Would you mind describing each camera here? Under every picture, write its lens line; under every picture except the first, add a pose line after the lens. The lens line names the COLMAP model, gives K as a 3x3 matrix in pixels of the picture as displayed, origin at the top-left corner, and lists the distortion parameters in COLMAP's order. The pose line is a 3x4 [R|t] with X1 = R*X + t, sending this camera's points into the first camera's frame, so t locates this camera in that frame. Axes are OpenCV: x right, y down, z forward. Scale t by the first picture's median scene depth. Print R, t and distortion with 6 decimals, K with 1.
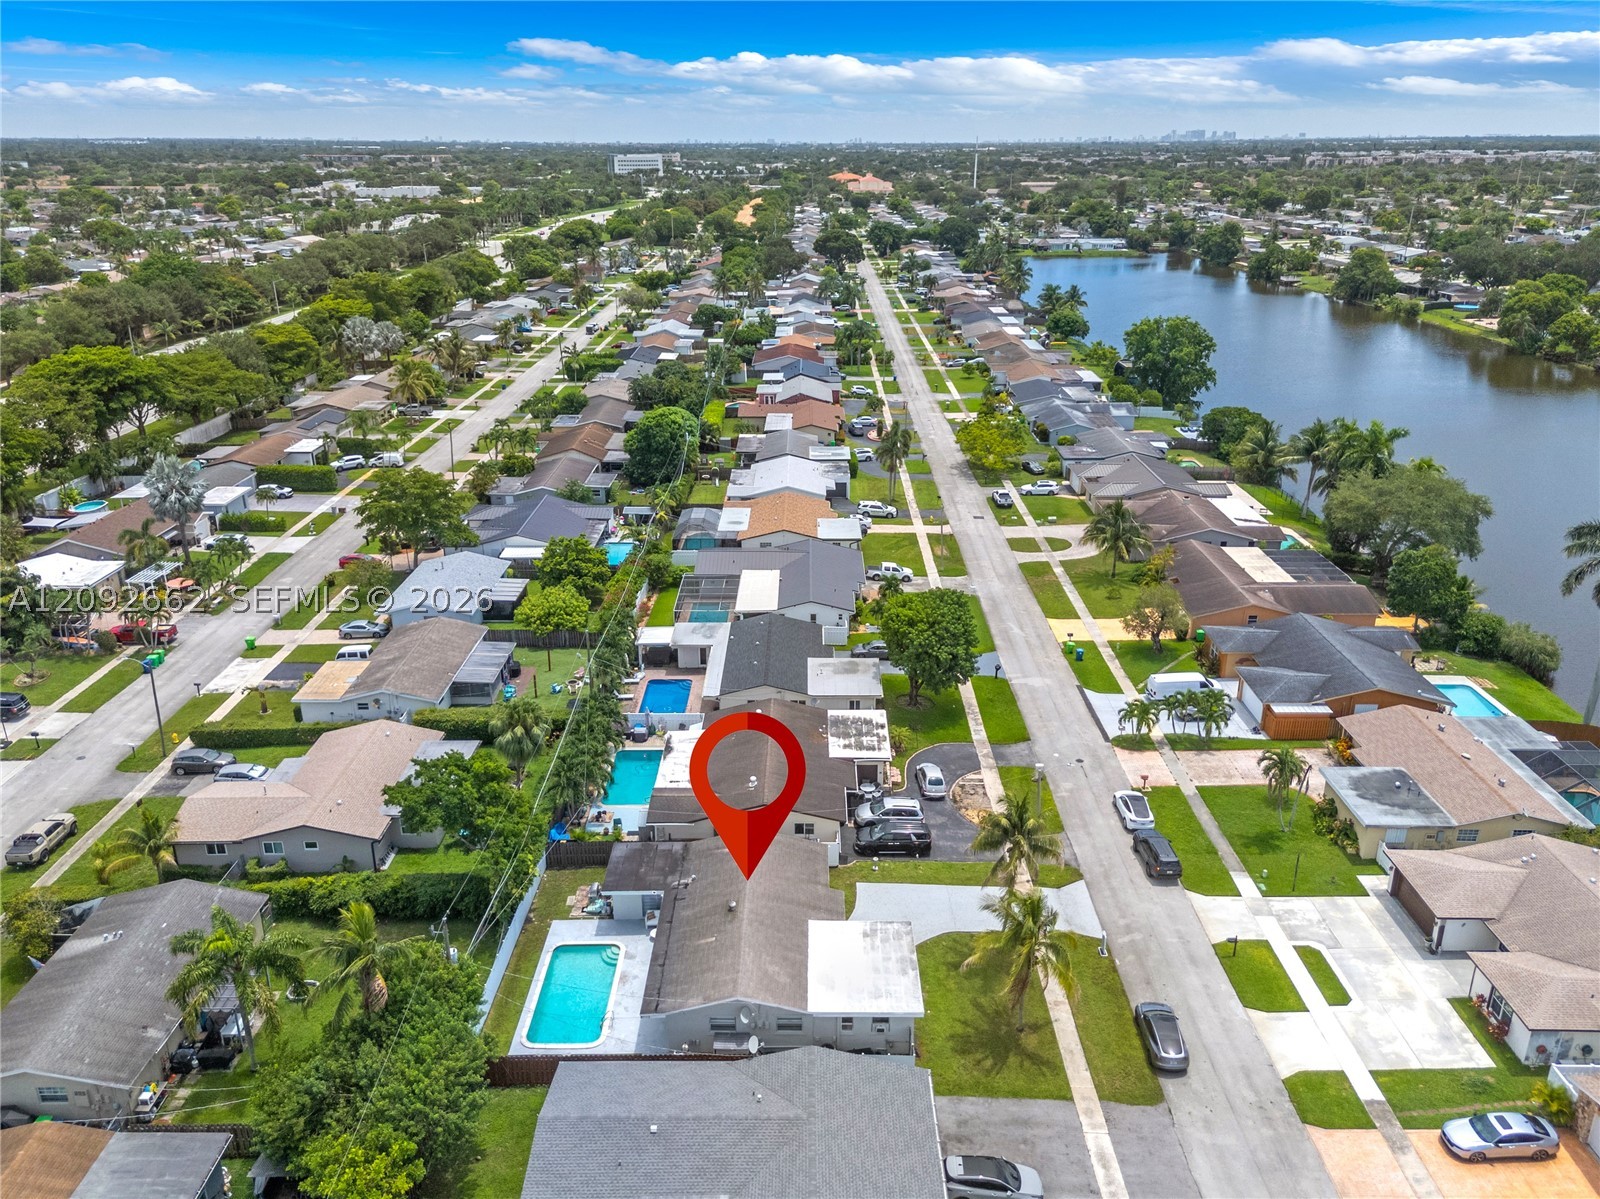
lens RADIAL K [[1216.5, 0, 800.0], [0, 1216.5, 599.5], [0, 0, 1]] dist [0.053625, -0.003891]
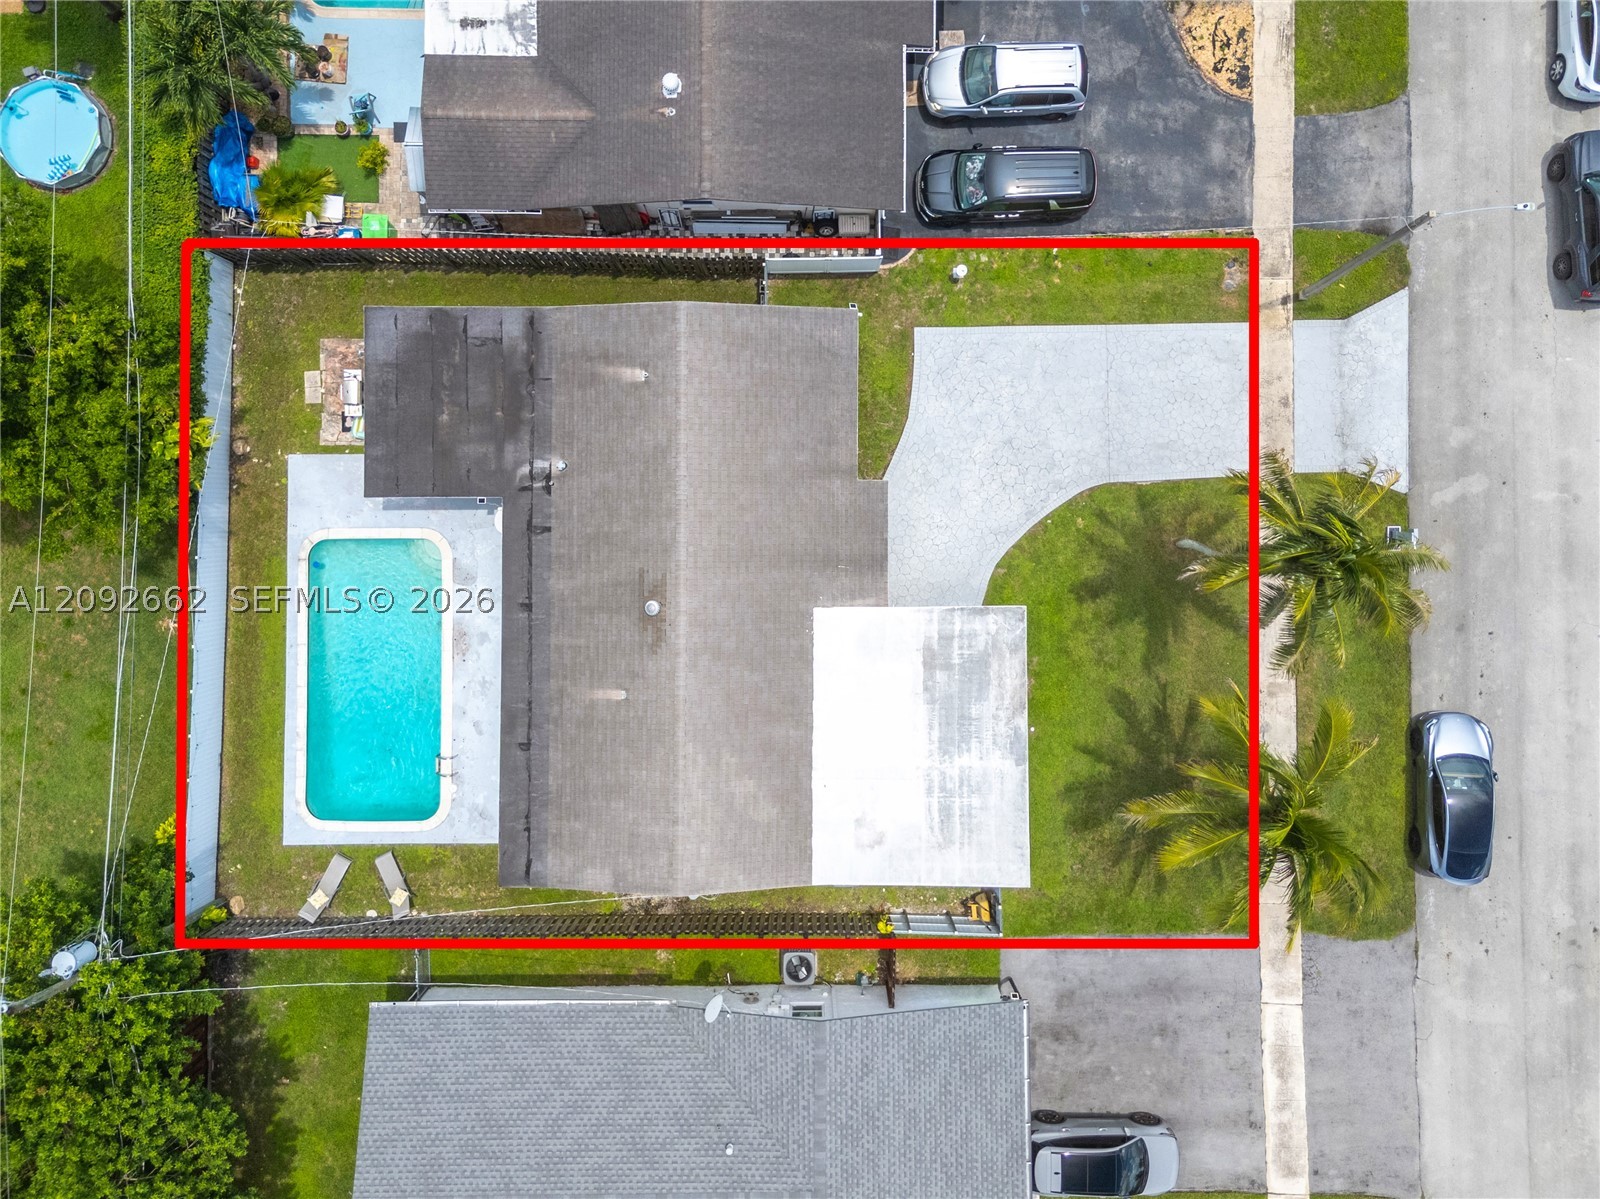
lens RADIAL K [[1205.1, 0, 800.0], [0, 1205.1, 599.5], [0, 0, 1]] dist [0.102397, -0.084790]
pose [[0.999955, -0.009429, 0.000682, 0.001797], [0.002940, 0.378748, 0.925495, -0.205789], [-0.008985, -0.925452, 0.378759, 0.932871]]
